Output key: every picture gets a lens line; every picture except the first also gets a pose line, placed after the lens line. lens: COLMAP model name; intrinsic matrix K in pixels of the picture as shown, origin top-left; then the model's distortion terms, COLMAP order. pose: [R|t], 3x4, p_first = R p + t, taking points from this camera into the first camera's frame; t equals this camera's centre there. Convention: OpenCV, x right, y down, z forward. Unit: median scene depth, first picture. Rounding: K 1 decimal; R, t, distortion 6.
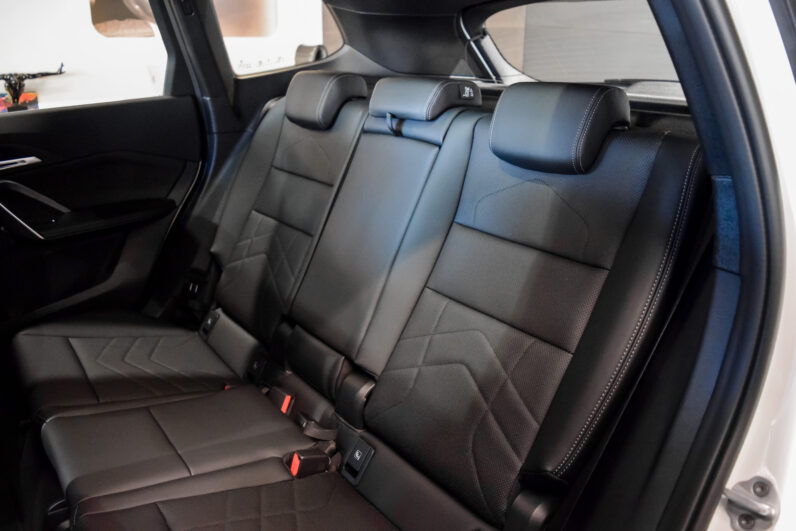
lens RADIAL K [[616.4, 0, 398.0], [0, 616.4, 265.5], [0, 0, 1]] dist [-0.104287, 0.029841]
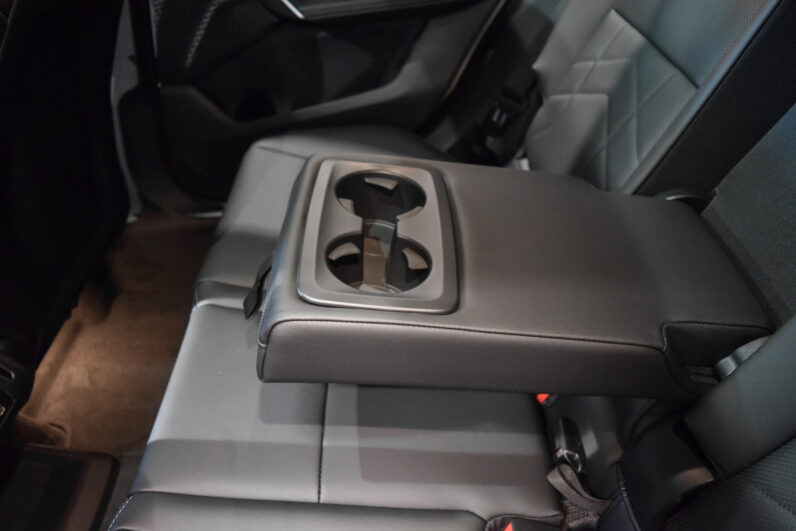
lens RADIAL K [[602.5, 0, 398.0], [0, 602.5, 265.5], [0, 0, 1]] dist [-0.087927, 0.004235]
pose [[0.800518, 0.332757, -0.498442, -0.044933], [-0.137209, 0.911364, 0.388059, -0.059961], [0.583391, -0.242258, 0.775220, 0.413025]]
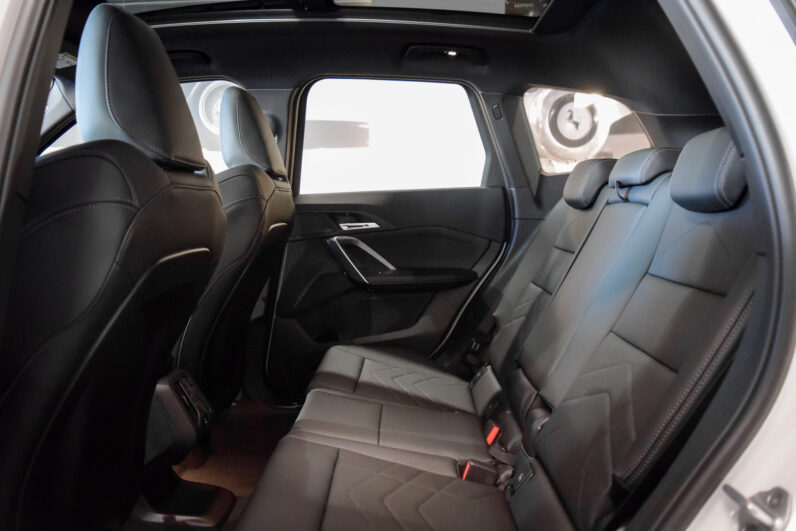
lens RADIAL K [[616.4, 0, 398.0], [0, 616.4, 265.5], [0, 0, 1]] dist [-0.104287, 0.029841]
pose [[0.786447, 0.061918, -0.614547, 0.274384], [-0.205449, 0.964532, -0.165736, 0.122193], [0.582488, 0.256600, 0.771274, -0.021686]]
